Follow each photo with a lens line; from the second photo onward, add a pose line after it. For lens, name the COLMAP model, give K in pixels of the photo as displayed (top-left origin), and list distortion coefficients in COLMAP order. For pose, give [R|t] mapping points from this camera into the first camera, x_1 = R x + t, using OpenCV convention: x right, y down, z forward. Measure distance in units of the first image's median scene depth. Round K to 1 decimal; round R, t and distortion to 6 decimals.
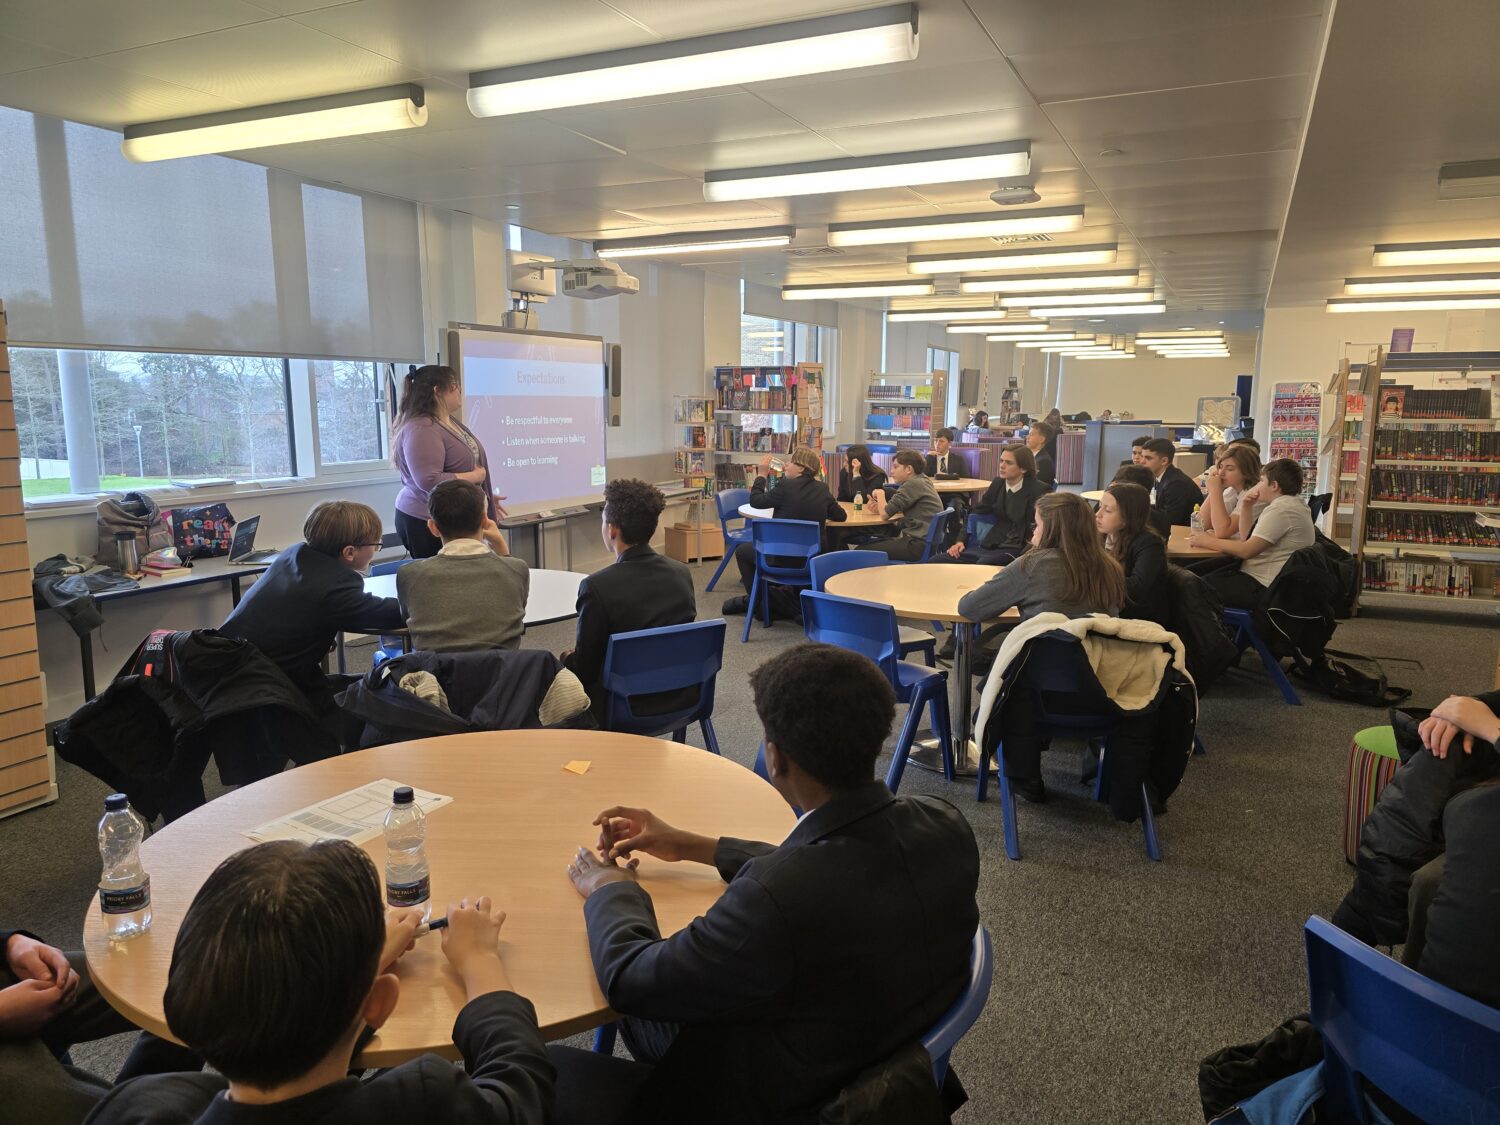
lens RADIAL K [[995.6, 0, 750.0], [0, 995.6, 562.5], [0, 0, 1]] dist [0.078257, -0.073168]
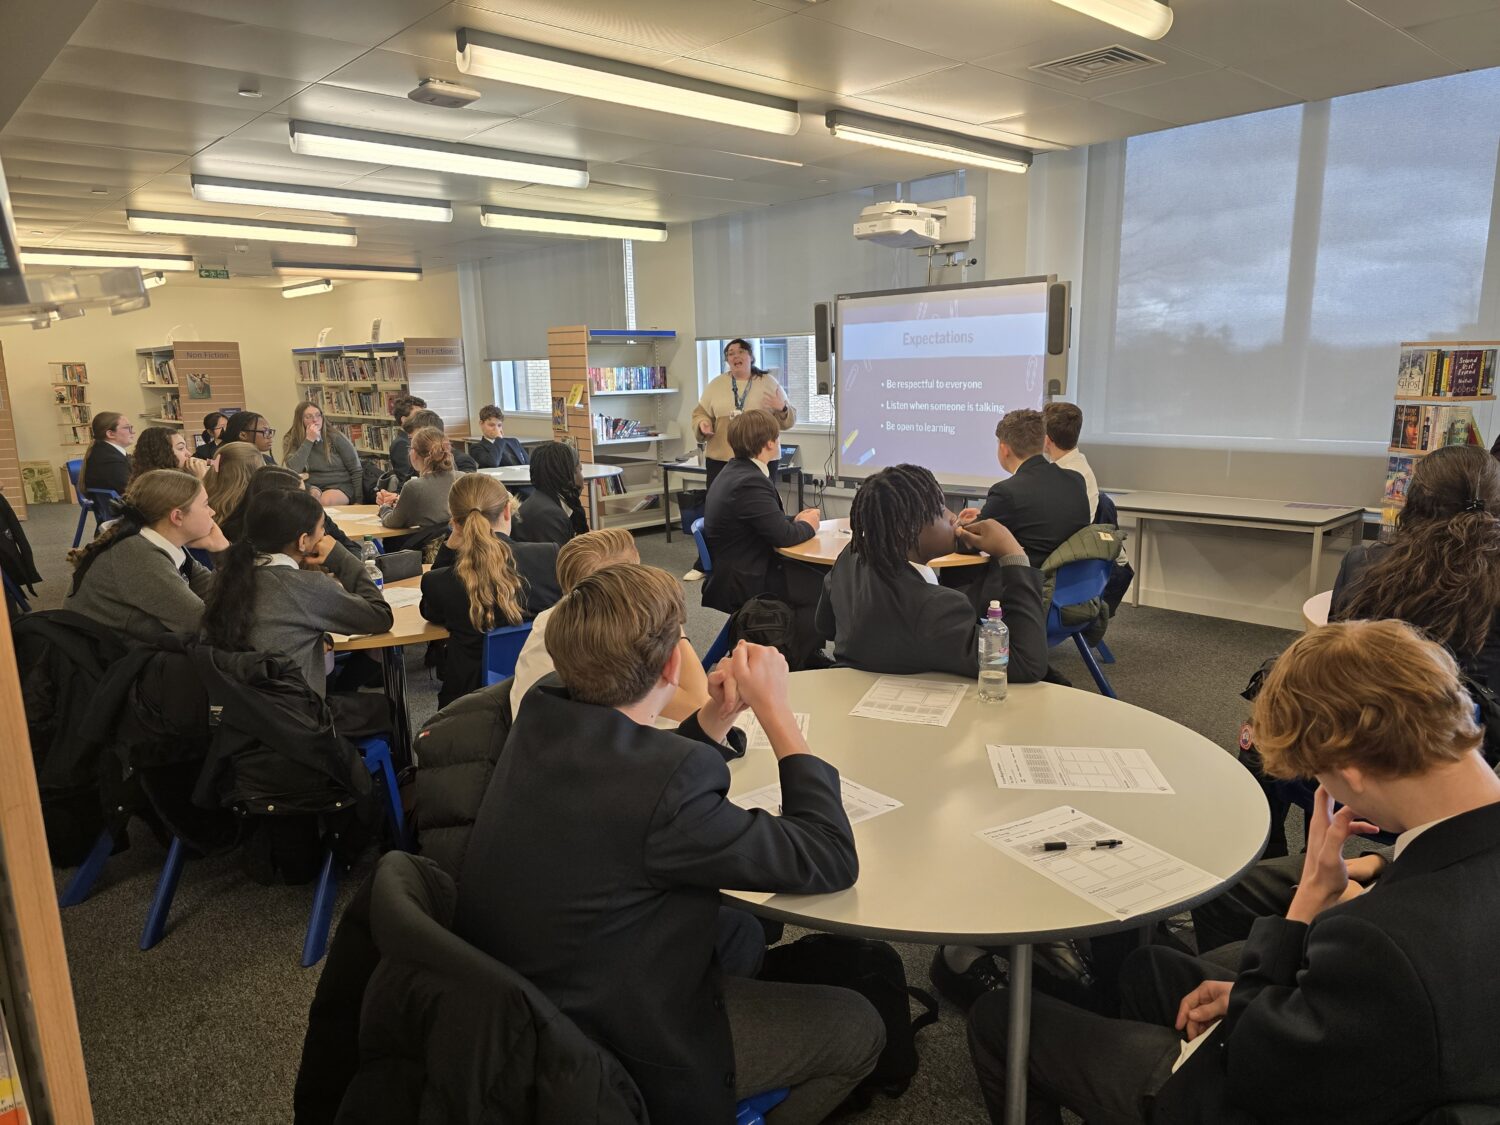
lens RADIAL K [[995.6, 0, 750.0], [0, 995.6, 562.5], [0, 0, 1]] dist [0.078257, -0.073168]
pose [[-0.370370, 0.180065, -0.911264, 1.112474], [-0.139522, 0.959117, 0.246227, -0.290327], [0.918346, 0.218336, -0.330105, 1.828478]]
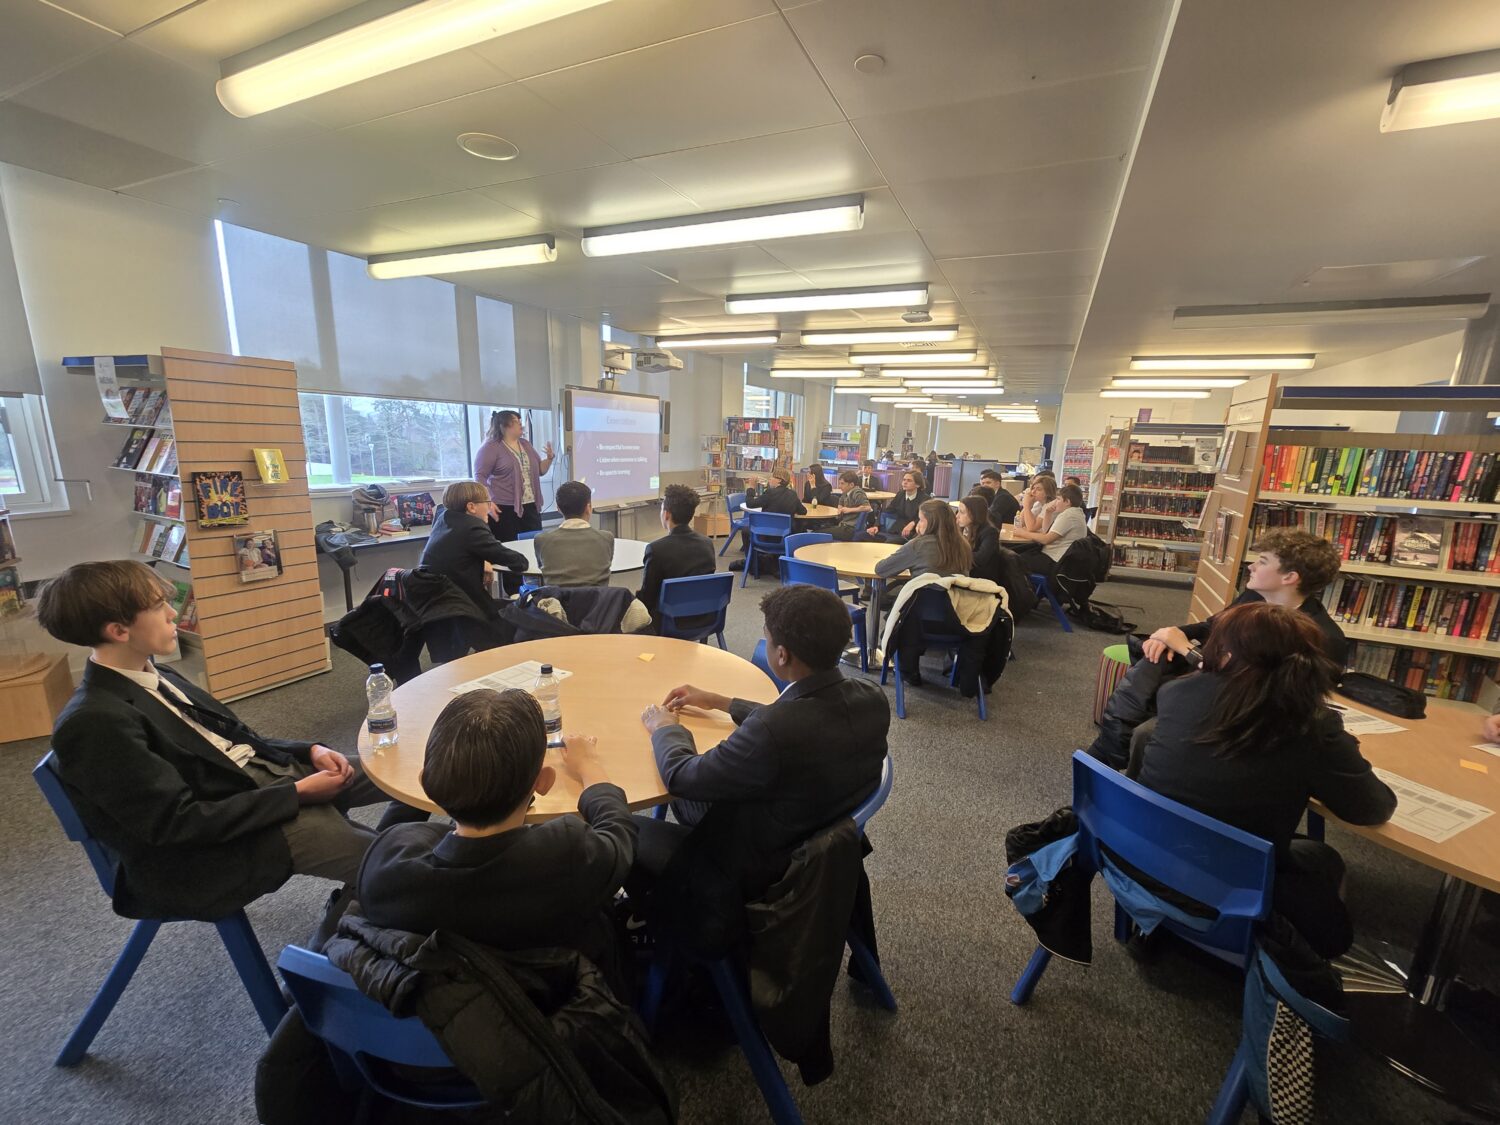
lens RADIAL K [[610.8, 0, 751.9], [0, 610.8, 573.9], [0, 0, 1]] dist [0.009969, 0.000090]
pose [[0.999498, 0.027586, 0.015550, -0.008556], [-0.028411, 0.998050, 0.055588, 0.002253], [-0.013987, -0.056001, 0.998333, -0.006164]]
